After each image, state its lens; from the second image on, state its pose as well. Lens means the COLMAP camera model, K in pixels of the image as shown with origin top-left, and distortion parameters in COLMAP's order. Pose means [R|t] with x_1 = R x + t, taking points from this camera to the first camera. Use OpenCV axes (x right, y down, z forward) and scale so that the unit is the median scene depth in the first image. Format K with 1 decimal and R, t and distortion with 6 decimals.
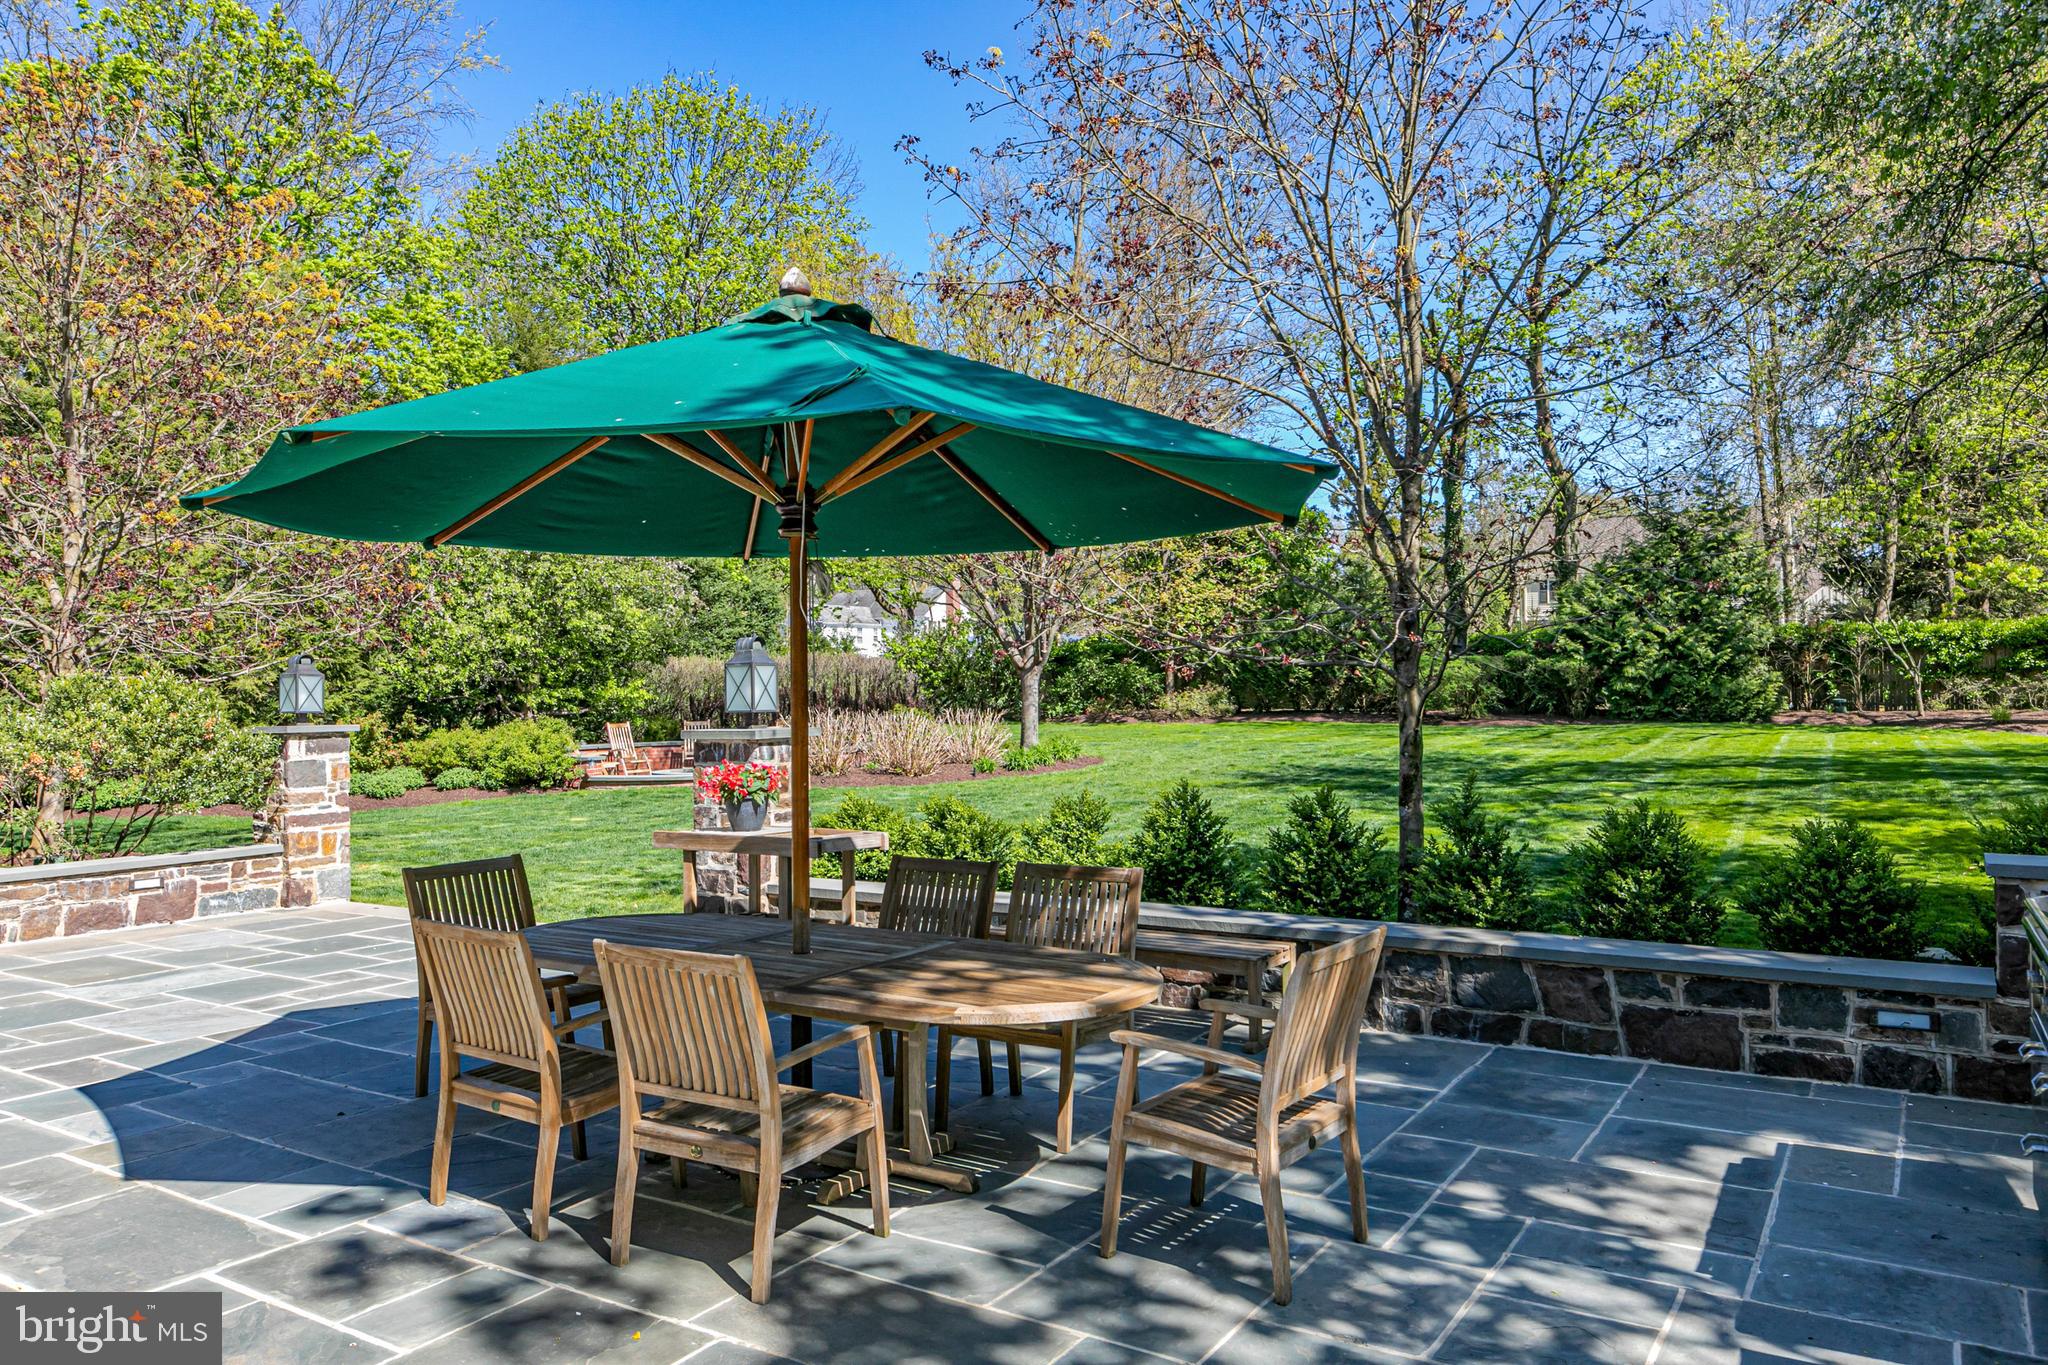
lens RADIAL K [[1461.4, 0, 1024.0], [0, 1461.4, 682.5], [0, 0, 1]] dist [-0.001257, -0.001656]
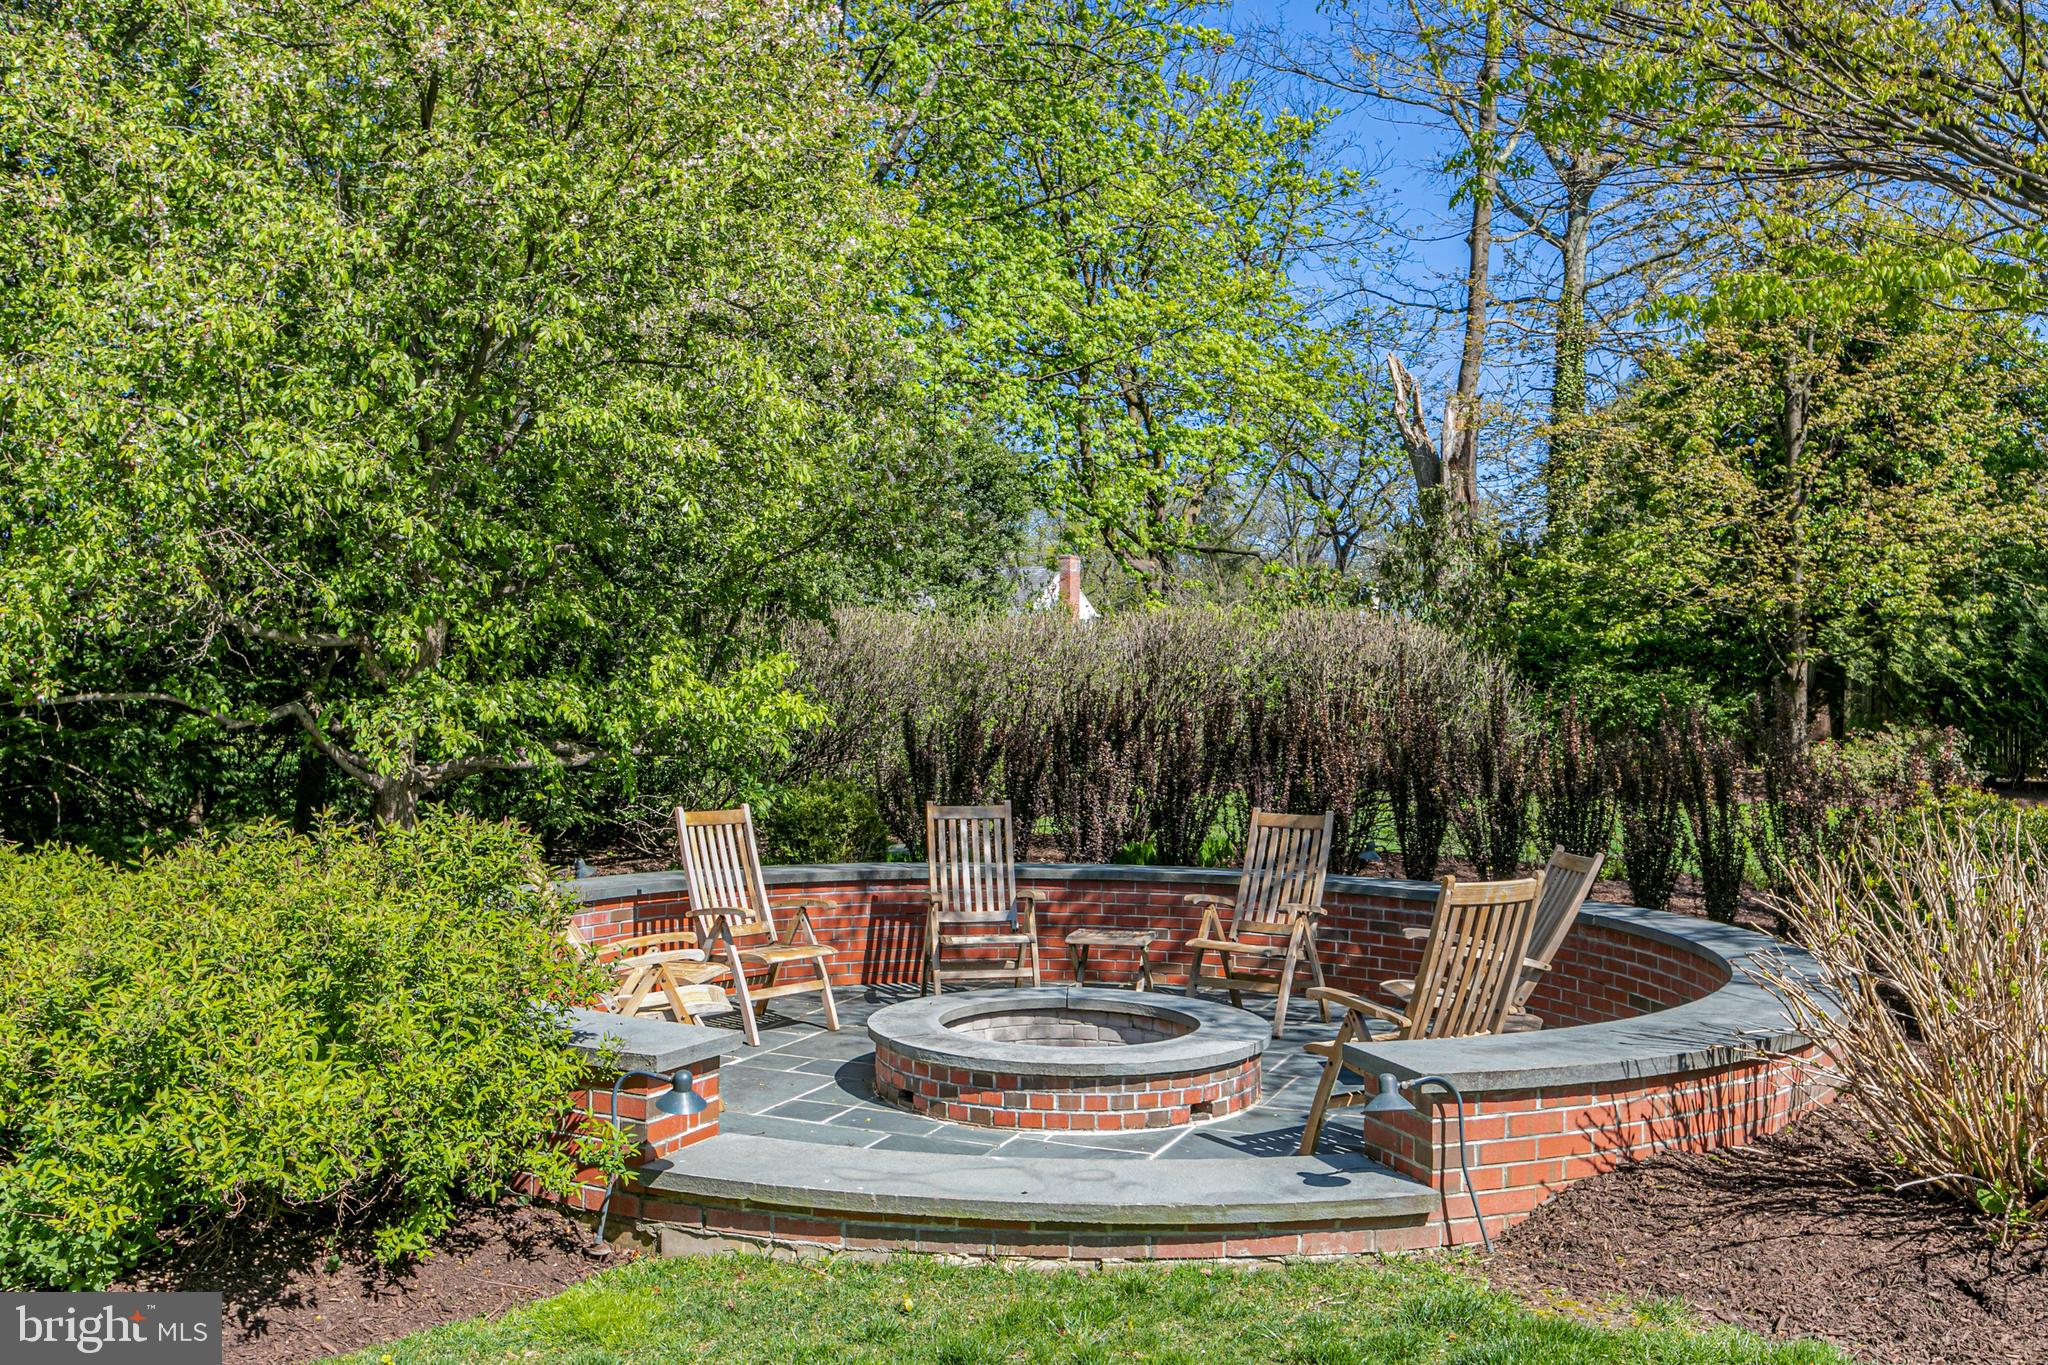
lens RADIAL K [[1735.4, 0, 1024.0], [0, 1735.4, 682.5], [0, 0, 1]] dist [0.003866, 0.001458]
pose [[0.999758, 0.009703, -0.019765, -0.491392], [-0.009972, 0.999858, -0.013566, 0.017356], [0.019630, 0.013760, 0.999713, 1.552756]]
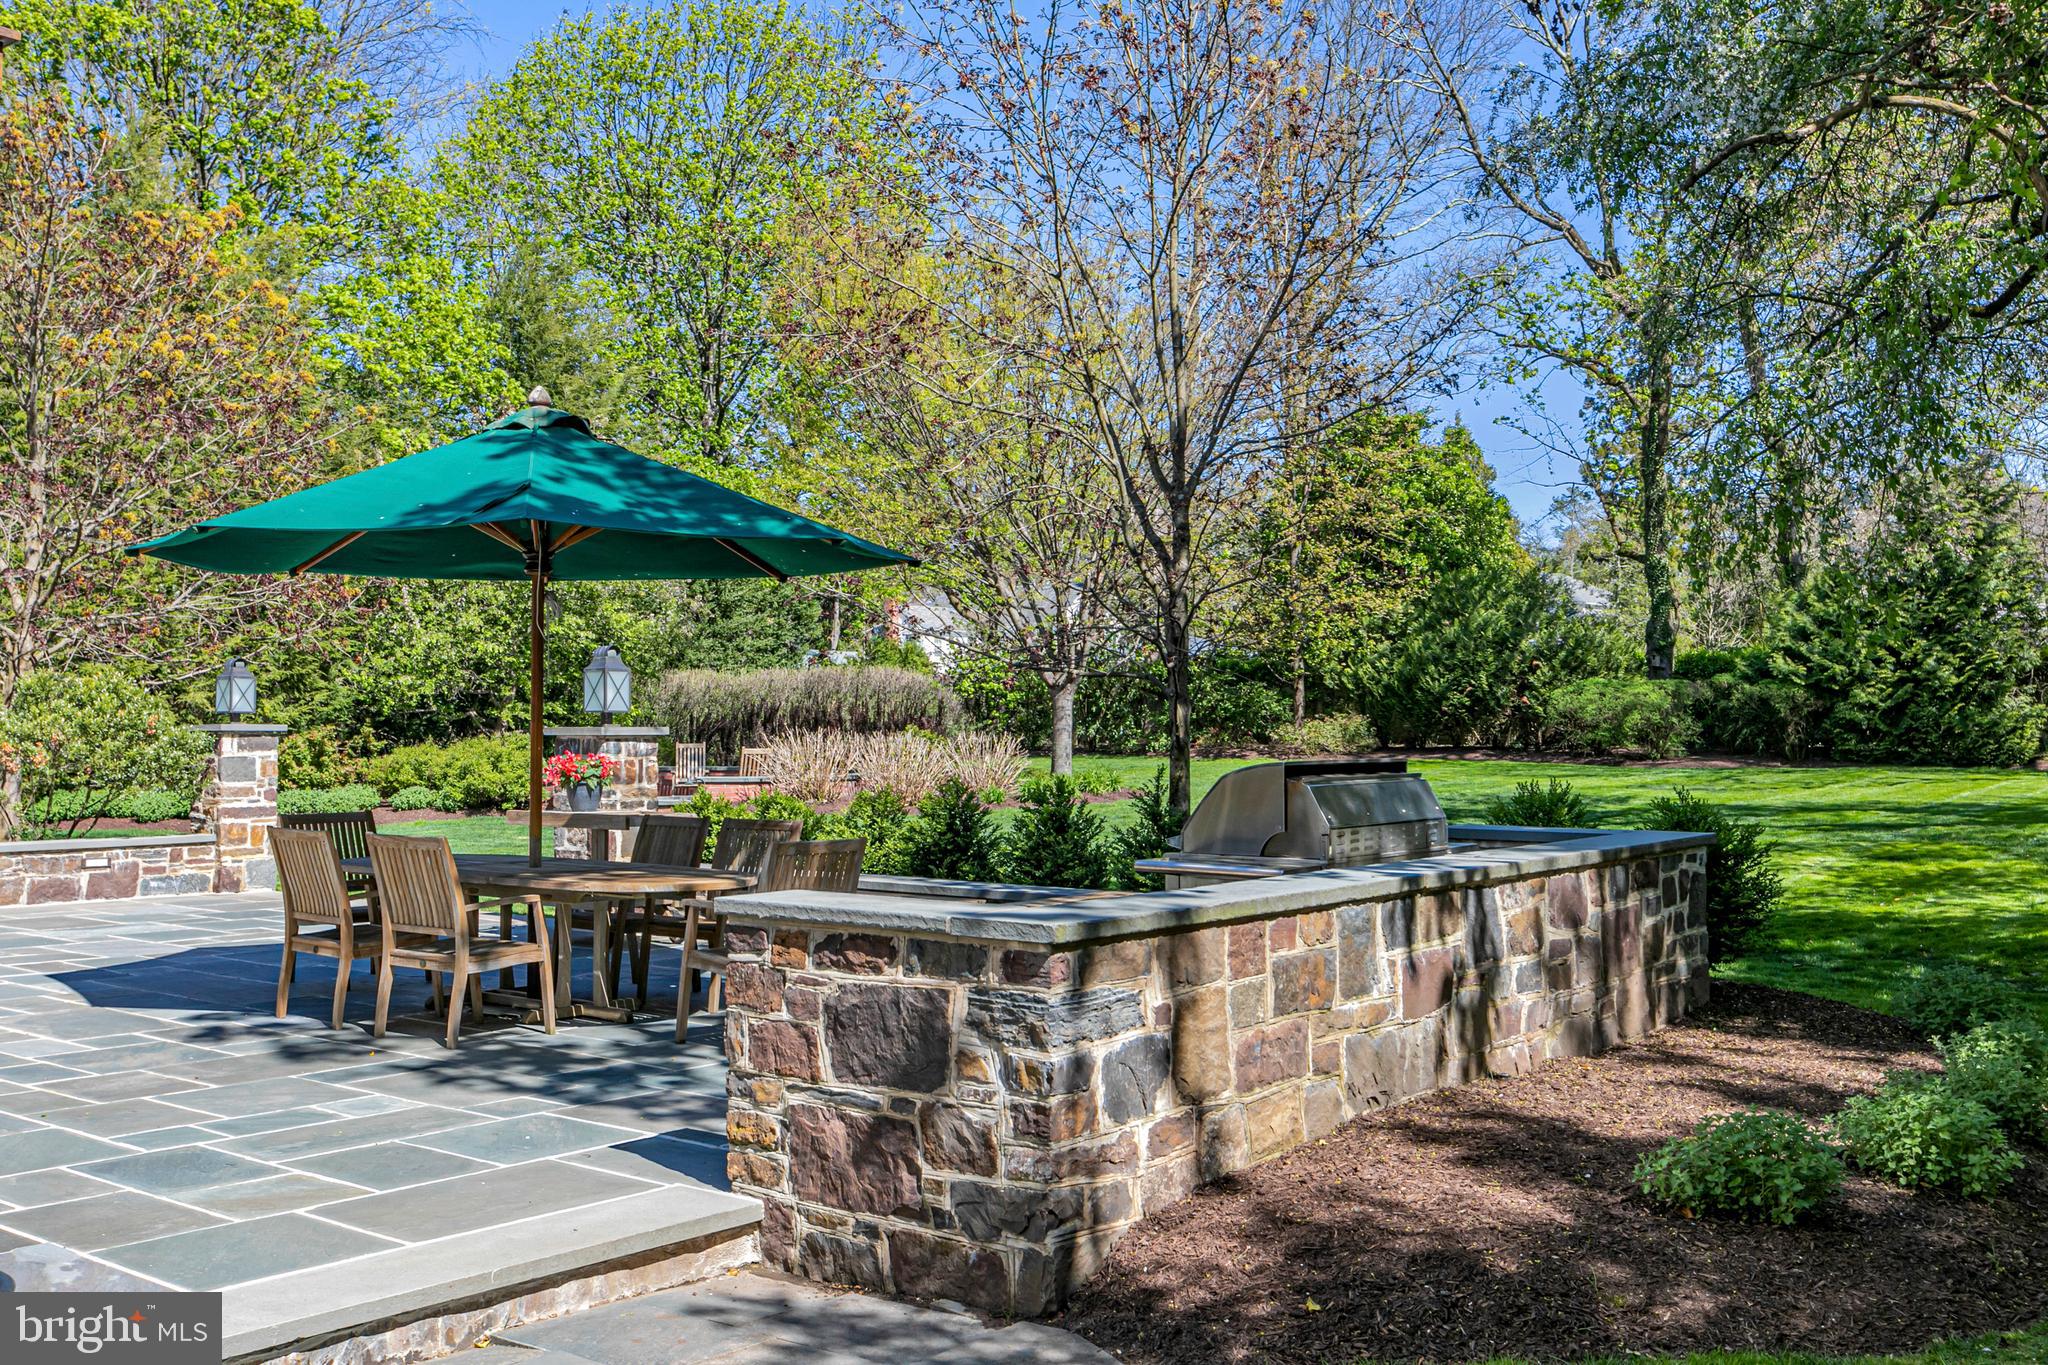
lens RADIAL K [[2001.9, 0, 1024.0], [0, 2001.9, 682.5], [0, 0, 1]] dist [-0.012977, 0.009027]
pose [[0.994497, 0.011741, -0.104103, 0.234222], [-0.013342, 0.999803, -0.014695, 0.012401], [0.103910, 0.016003, 0.994458, -0.399538]]
